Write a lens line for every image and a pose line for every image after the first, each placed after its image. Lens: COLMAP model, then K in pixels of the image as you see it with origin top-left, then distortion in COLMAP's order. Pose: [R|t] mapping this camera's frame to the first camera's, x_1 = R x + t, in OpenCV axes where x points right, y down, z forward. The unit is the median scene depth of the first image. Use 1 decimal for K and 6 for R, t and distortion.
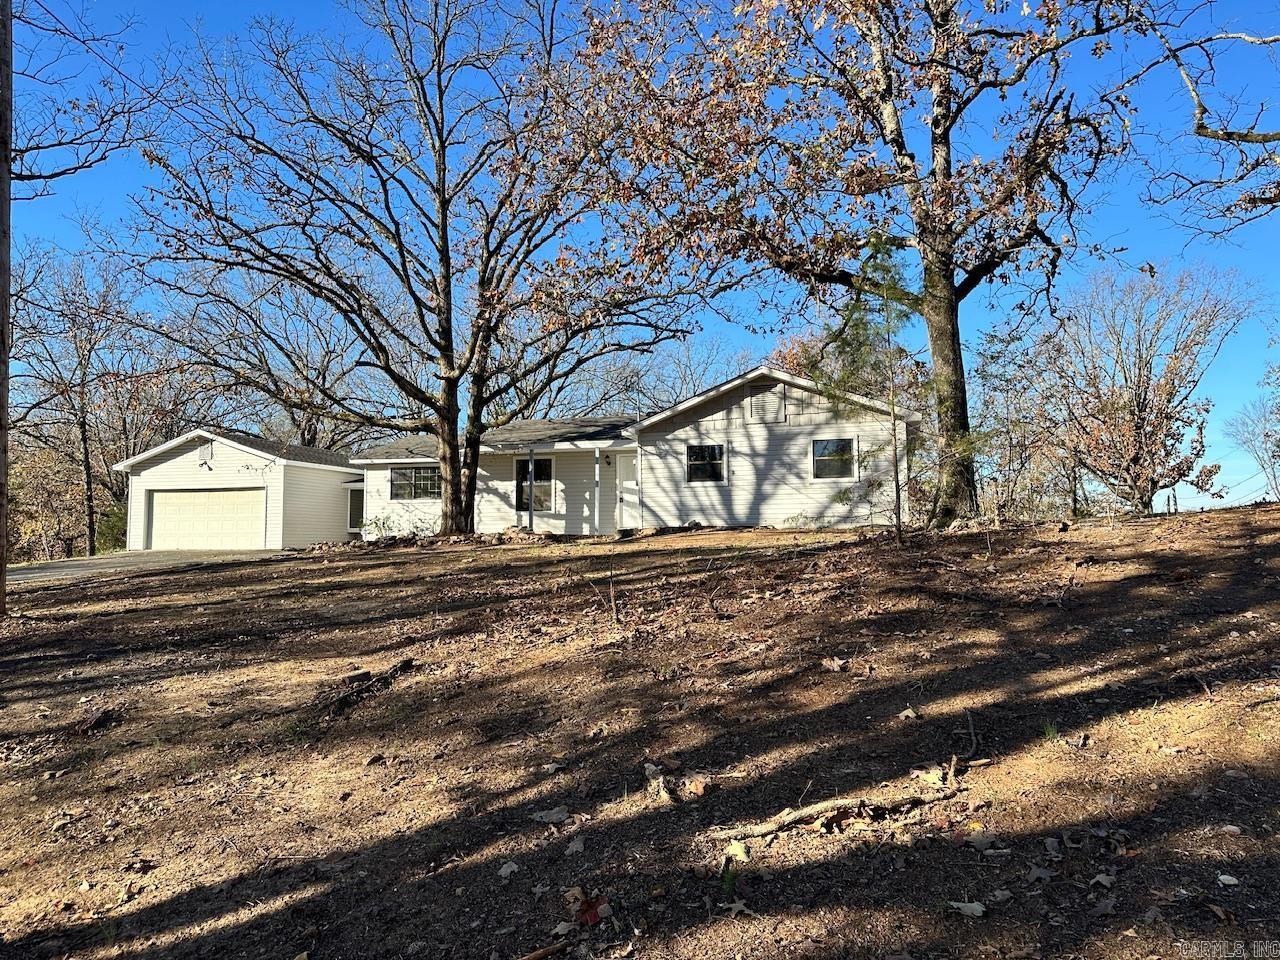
lens RADIAL K [[905.9, 0, 648.3], [0, 905.9, 477.8], [0, 0, 1]] dist [0.051198, -0.053619]
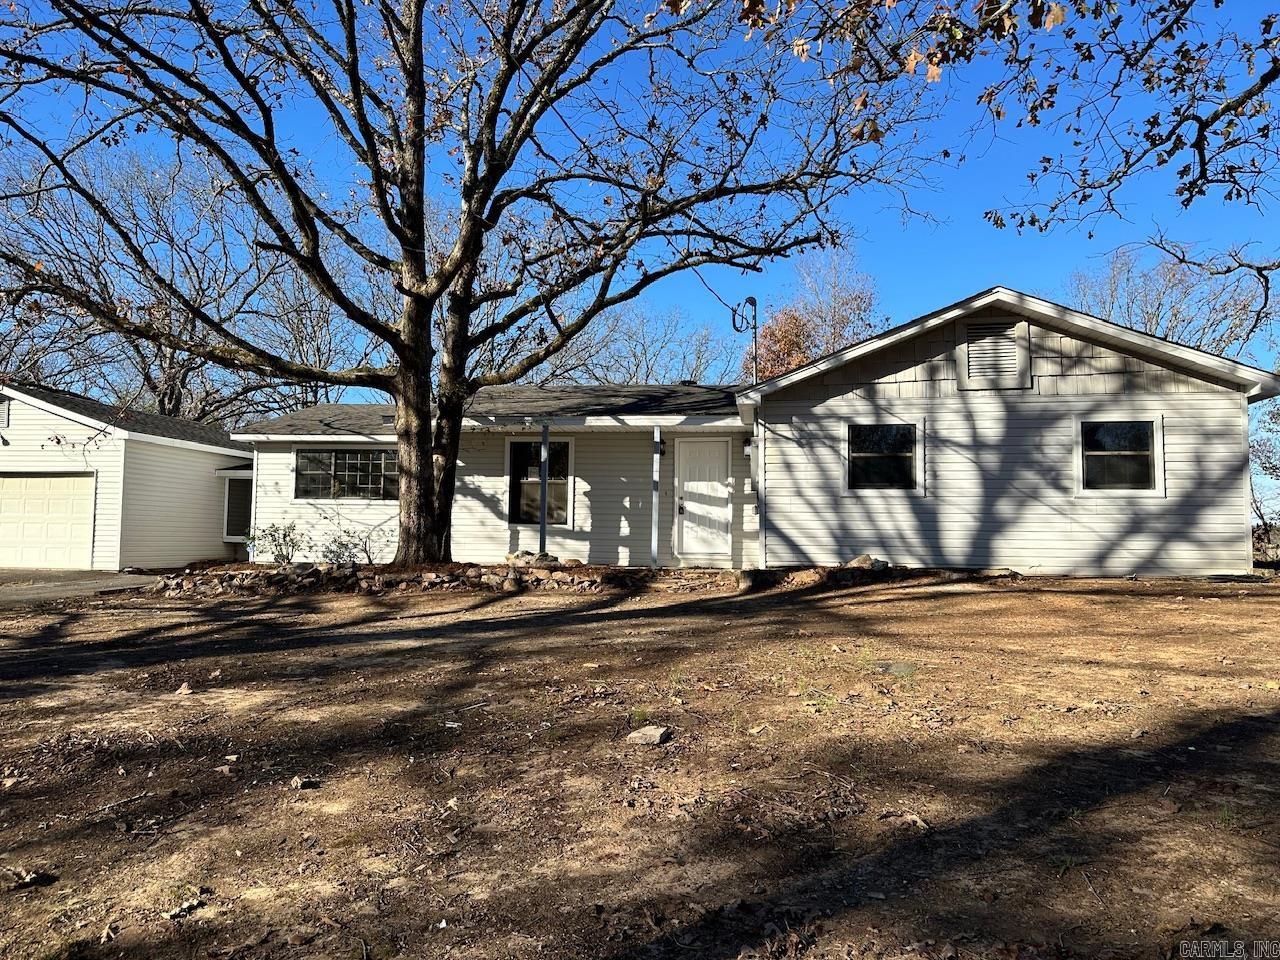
lens RADIAL K [[905.9, 0, 628.9], [0, 905.9, 479.9], [0, 0, 1]] dist [0.051198, -0.053619]
pose [[0.994042, 0.029821, 0.104837, -0.142746], [-0.030764, 0.999499, 0.007396, -0.001178], [-0.104564, -0.010577, 0.994462, 0.407841]]
